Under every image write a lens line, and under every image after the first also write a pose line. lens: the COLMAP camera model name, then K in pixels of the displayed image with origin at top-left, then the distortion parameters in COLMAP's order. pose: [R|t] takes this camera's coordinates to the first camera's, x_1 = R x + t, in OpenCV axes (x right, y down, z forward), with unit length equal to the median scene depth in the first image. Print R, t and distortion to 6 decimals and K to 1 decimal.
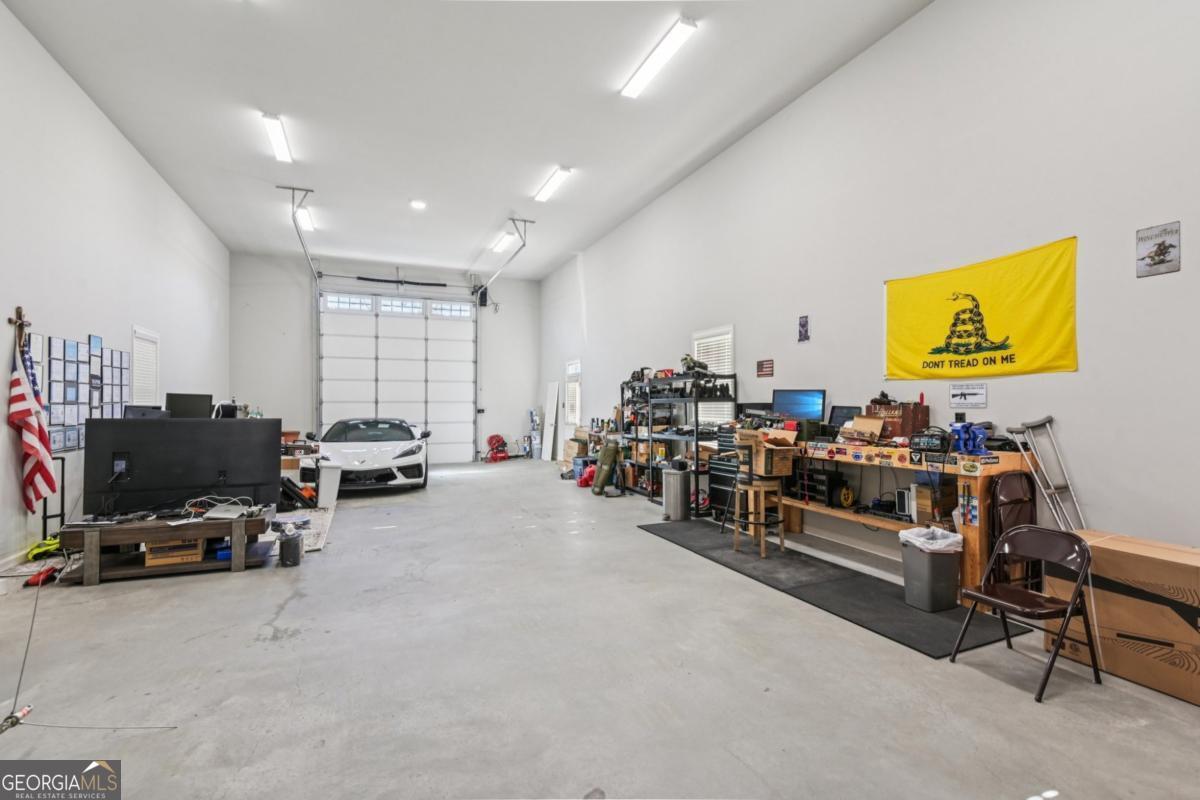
lens RADIAL K [[548.5, 0, 600.3], [0, 548.5, 392.2], [0, 0, 1]] dist [0.003338, -0.000835]
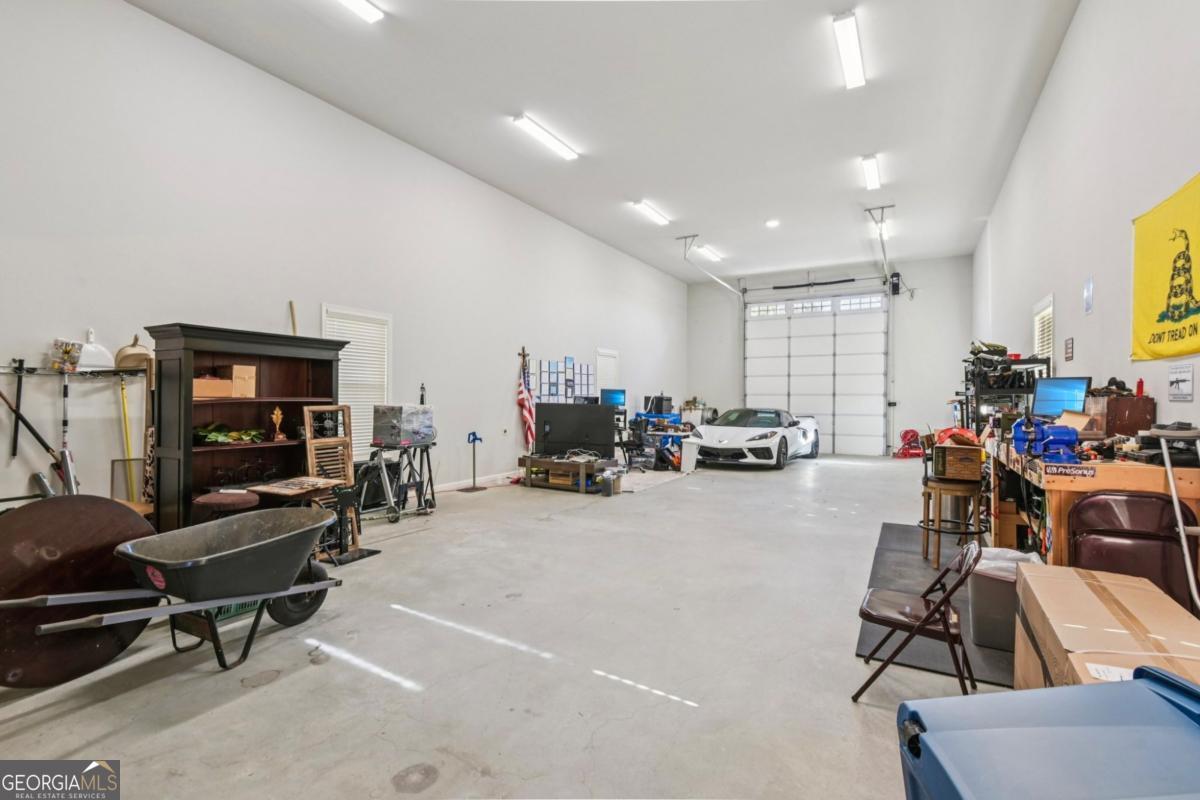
lens RADIAL K [[548.5, 0, 600.3], [0, 548.5, 392.2], [0, 0, 1]] dist [0.003338, -0.000835]
pose [[0.592535, -0.003711, -0.805536, 0.448828], [0.013595, 0.999893, 0.005394, 0.002172], [0.805430, -0.014148, 0.592522, 0.025295]]
